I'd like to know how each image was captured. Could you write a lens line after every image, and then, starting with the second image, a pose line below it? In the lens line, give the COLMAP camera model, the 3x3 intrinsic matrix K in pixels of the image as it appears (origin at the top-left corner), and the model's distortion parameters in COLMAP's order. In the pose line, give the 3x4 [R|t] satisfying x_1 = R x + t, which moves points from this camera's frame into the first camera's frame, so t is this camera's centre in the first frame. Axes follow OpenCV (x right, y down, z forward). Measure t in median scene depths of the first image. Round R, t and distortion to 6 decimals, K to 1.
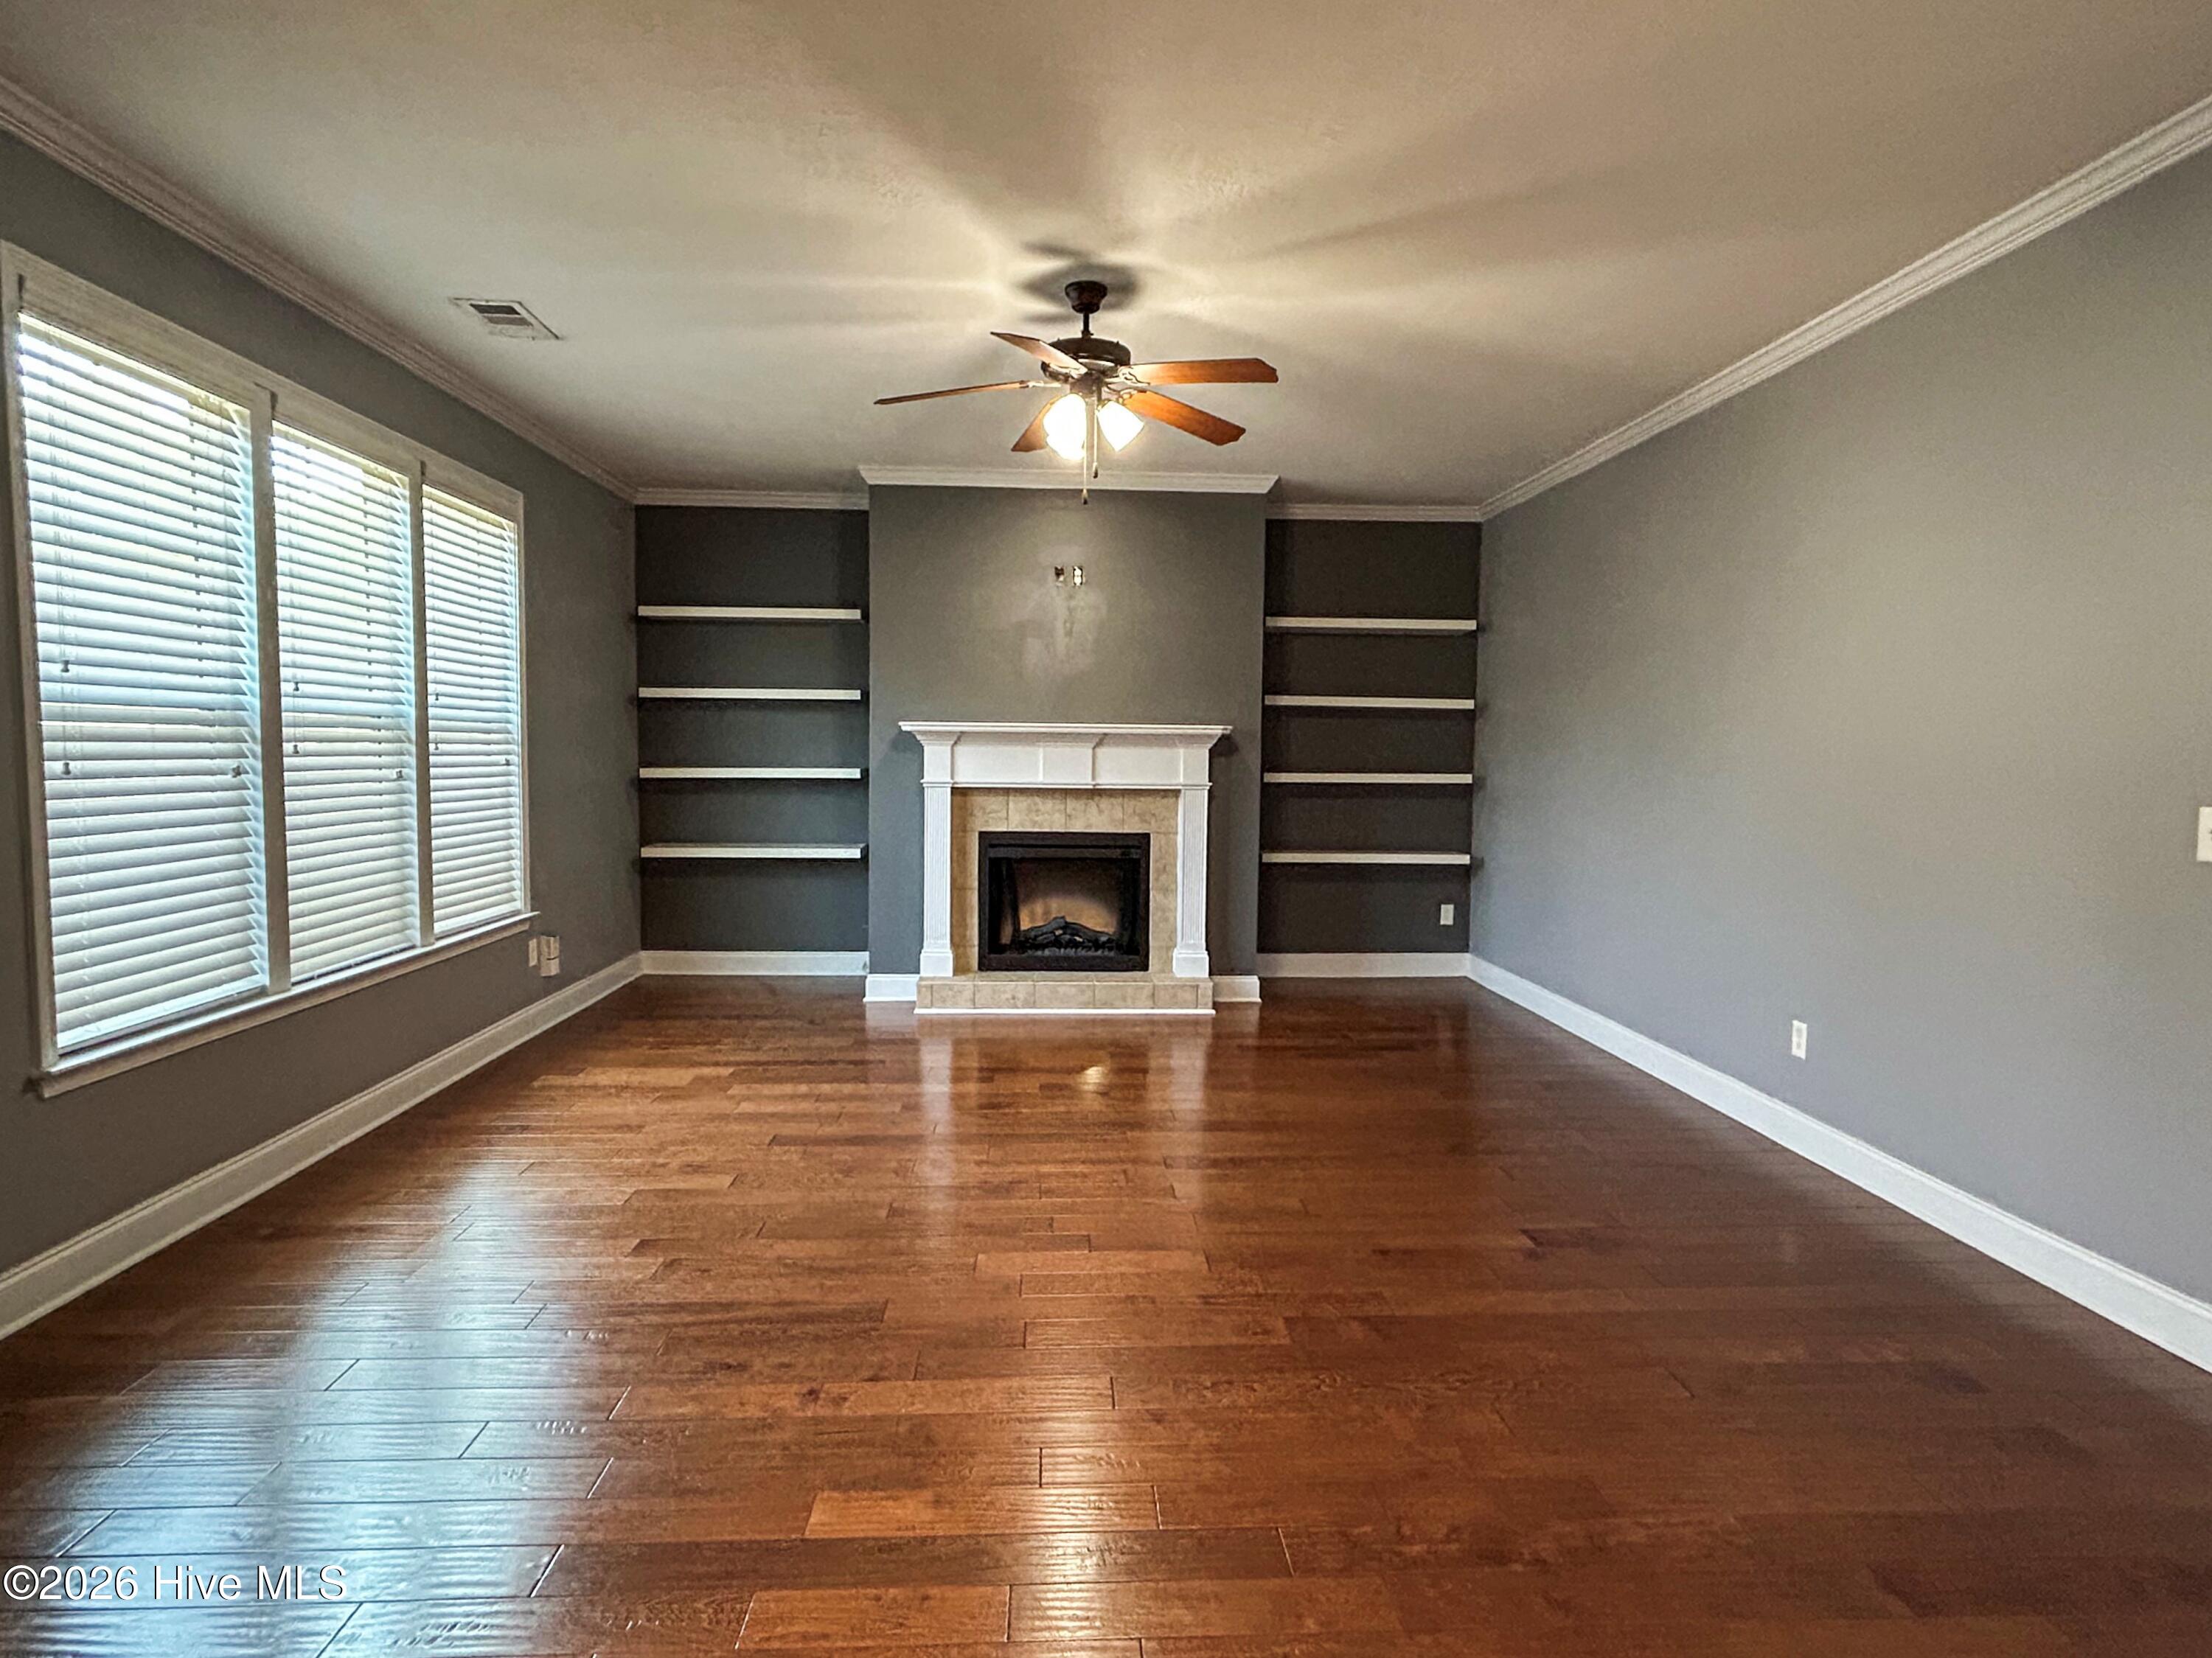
lens RADIAL K [[1224.6, 0, 1170.1], [0, 1224.6, 818.9], [0, 0, 1]] dist [0.005420, 0.001410]
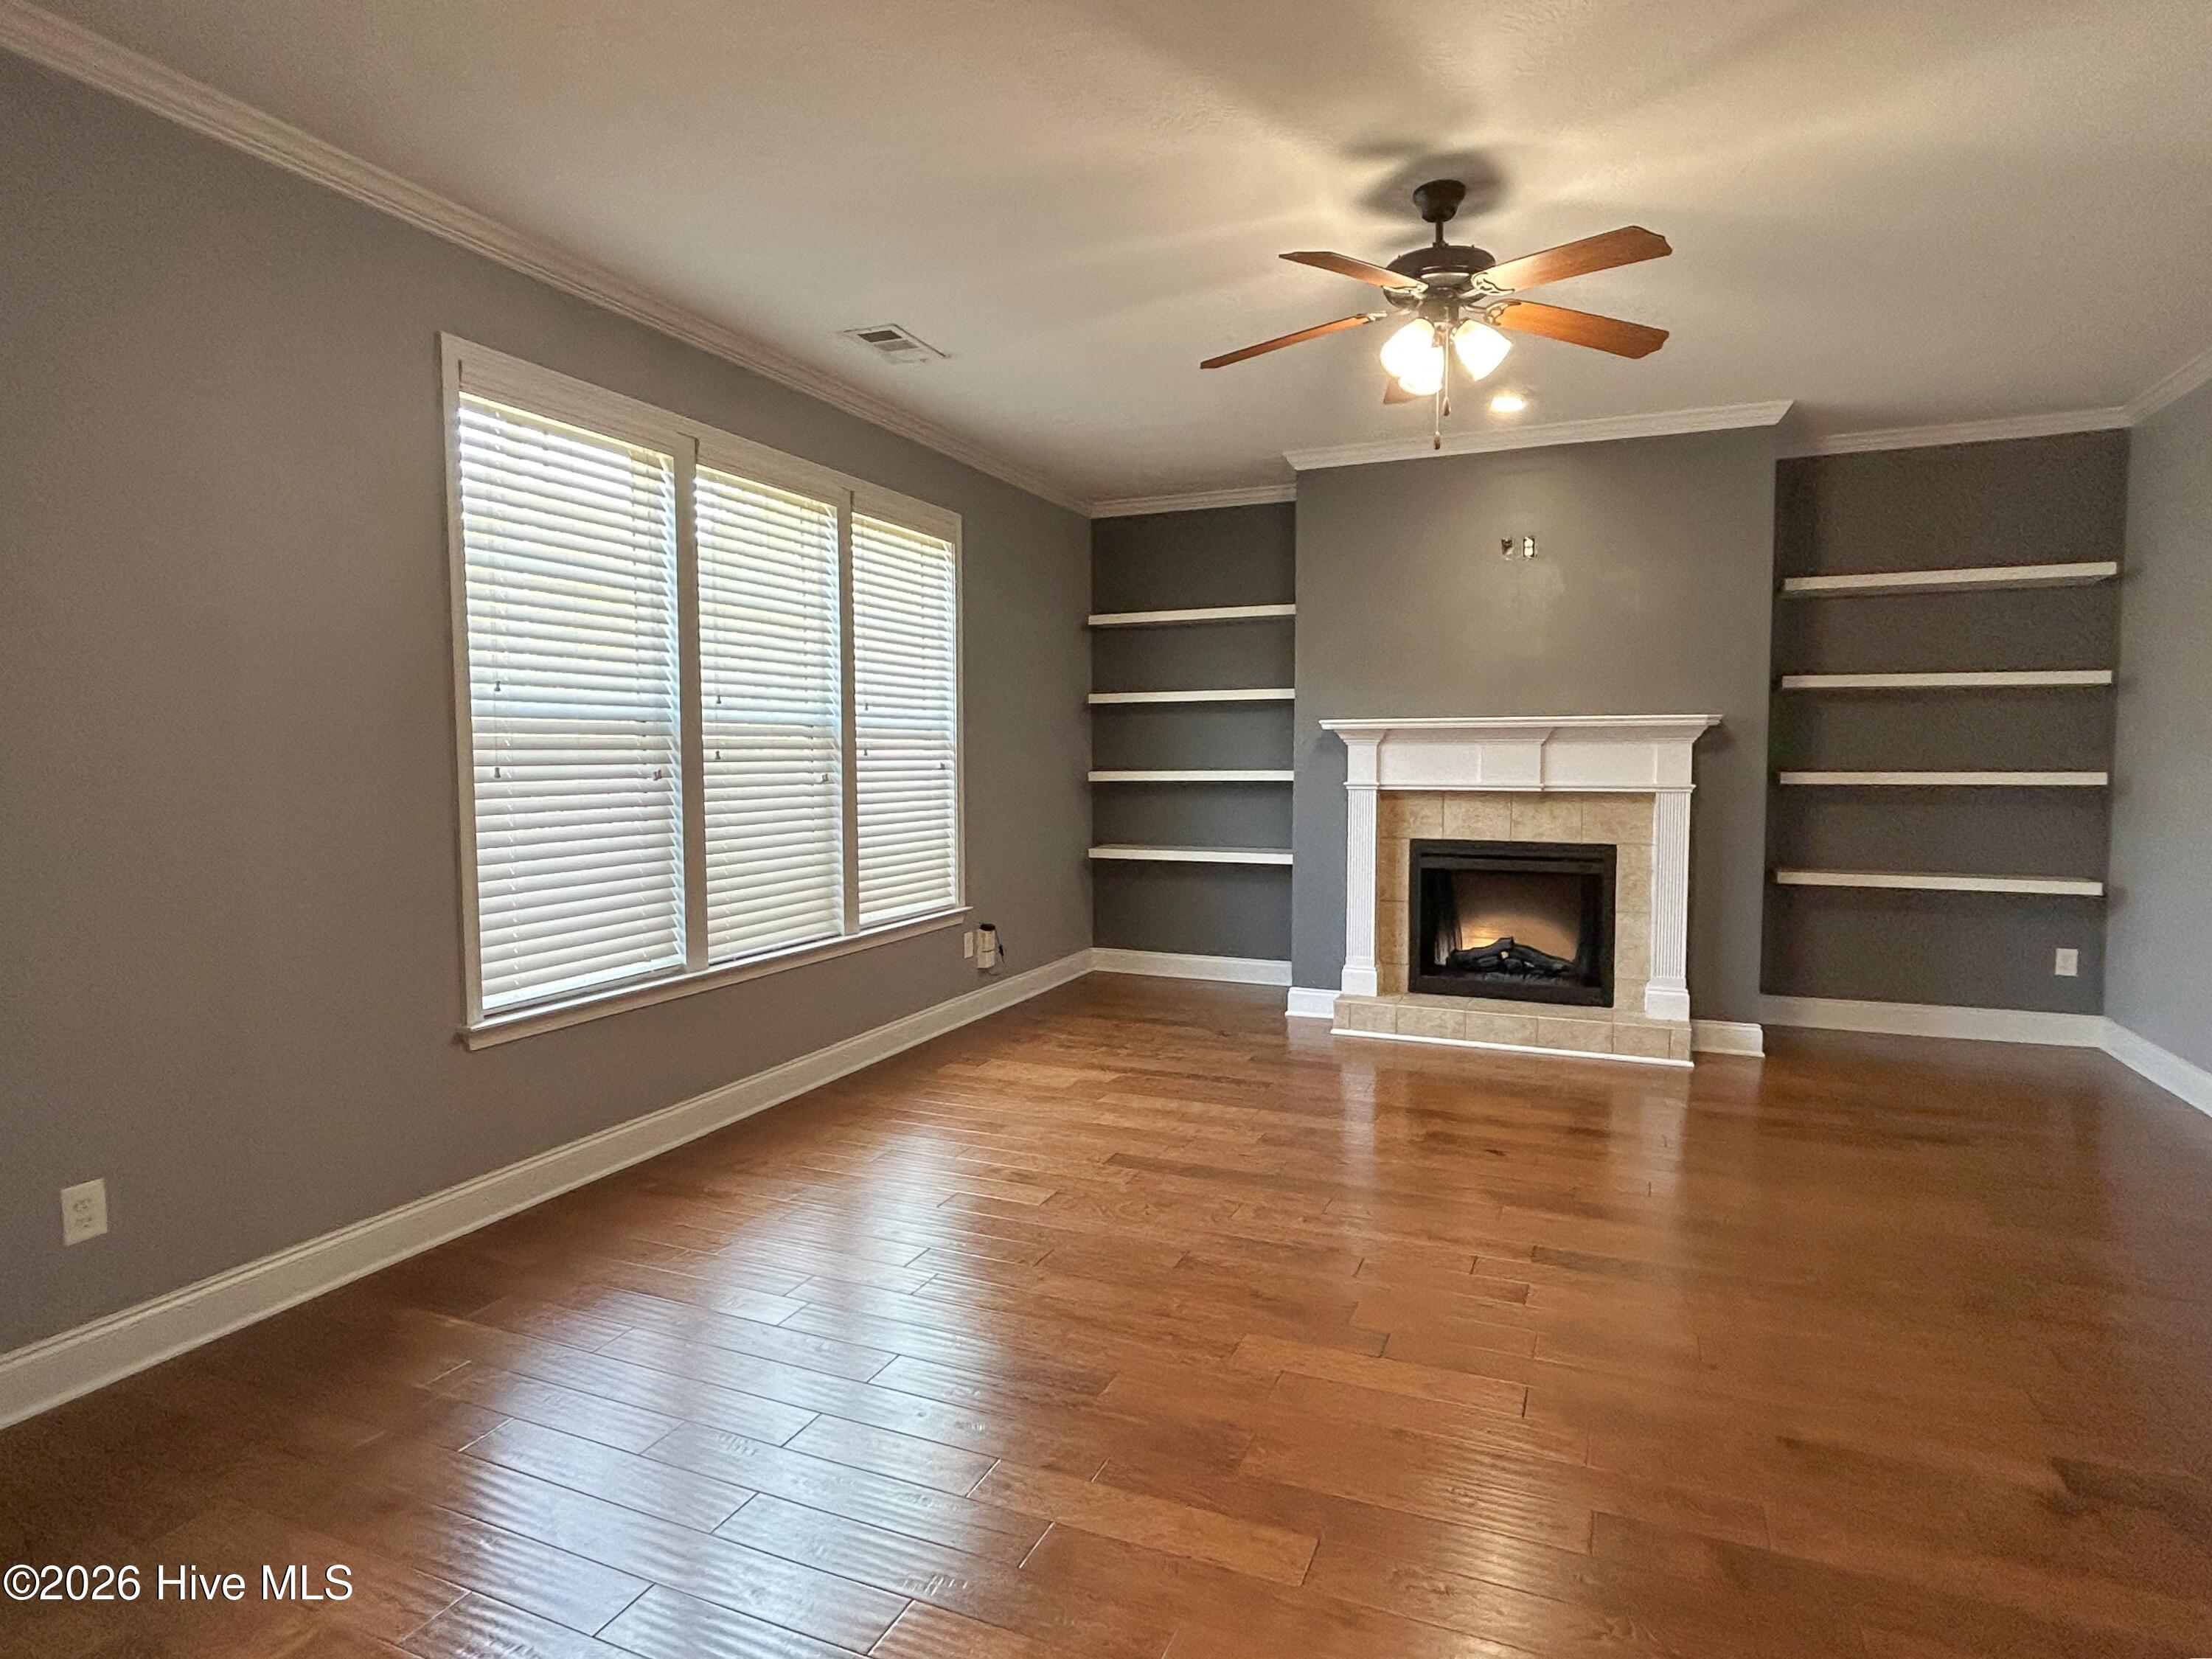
lens RADIAL K [[1224.7, 0, 1151.3], [0, 1224.7, 817.4], [0, 0, 1]] dist [0.005420, 0.001410]
pose [[0.889191, 0.010487, -0.457416, 0.113185], [-0.012591, 0.999920, -0.001550, -0.002218], [0.457363, 0.007138, 0.889251, 0.134678]]
